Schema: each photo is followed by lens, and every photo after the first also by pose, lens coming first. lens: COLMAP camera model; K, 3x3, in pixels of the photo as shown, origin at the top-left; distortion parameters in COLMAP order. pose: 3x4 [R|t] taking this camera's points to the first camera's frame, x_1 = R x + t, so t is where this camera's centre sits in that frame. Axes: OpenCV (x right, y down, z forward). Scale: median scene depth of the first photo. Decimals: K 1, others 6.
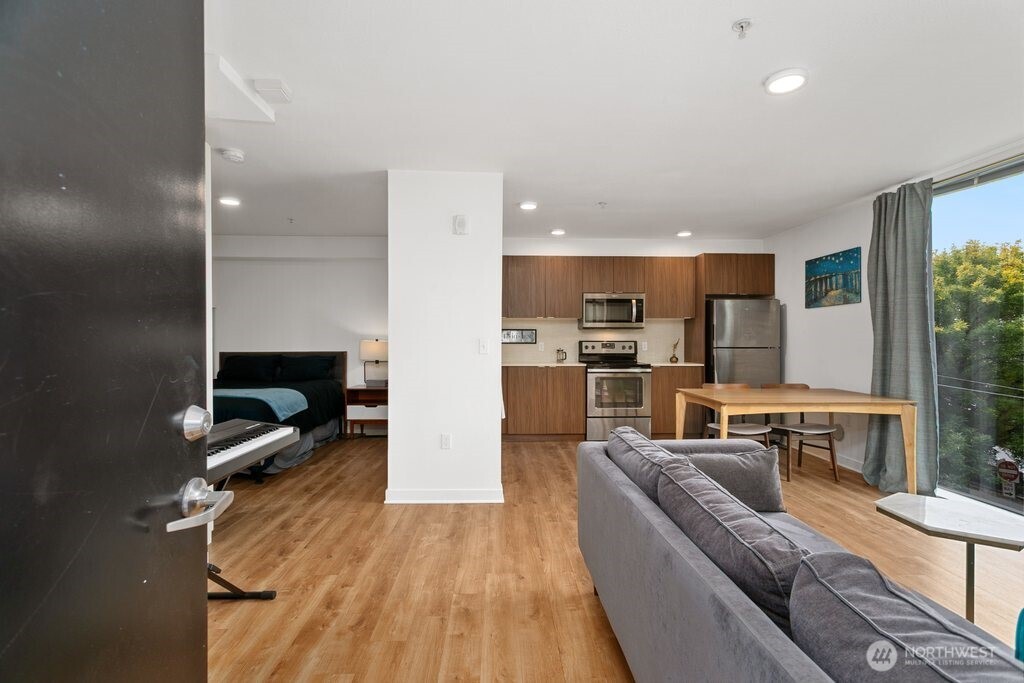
lens RADIAL K [[478.0, 0, 513.5], [0, 478.0, 341.7], [0, 0, 1]] dist [-0.001677, 0.004600]
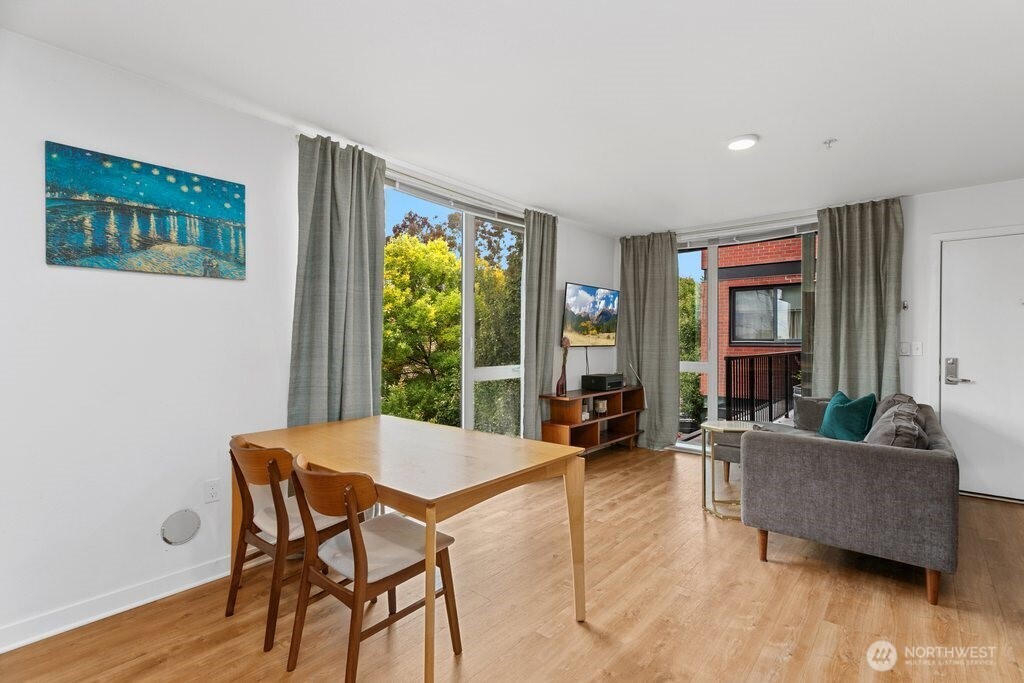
lens RADIAL K [[478.0, 0, 518.0], [0, 478.0, 341.2], [0, 0, 1]] dist [-0.001677, 0.004600]
pose [[-0.747044, -0.002352, 0.664770, 0.065128], [0.003203, 0.999969, 0.007138, -0.008172], [-0.664766, 0.007462, -0.747014, 0.971004]]
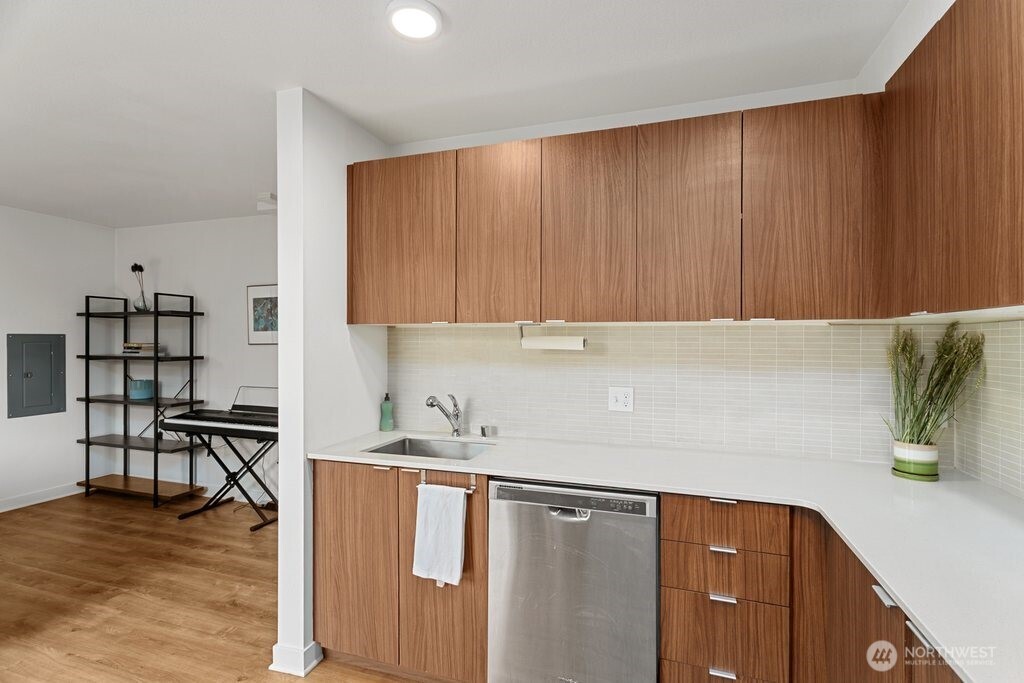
lens RADIAL K [[478.0, 0, 510.9], [0, 478.0, 341.1], [0, 0, 1]] dist [-0.001677, 0.004600]
pose [[-0.349582, -0.001582, -0.936904, 0.270445], [-0.011239, 0.999934, 0.002505, -0.038413], [0.936838, 0.011406, -0.349577, 0.954494]]
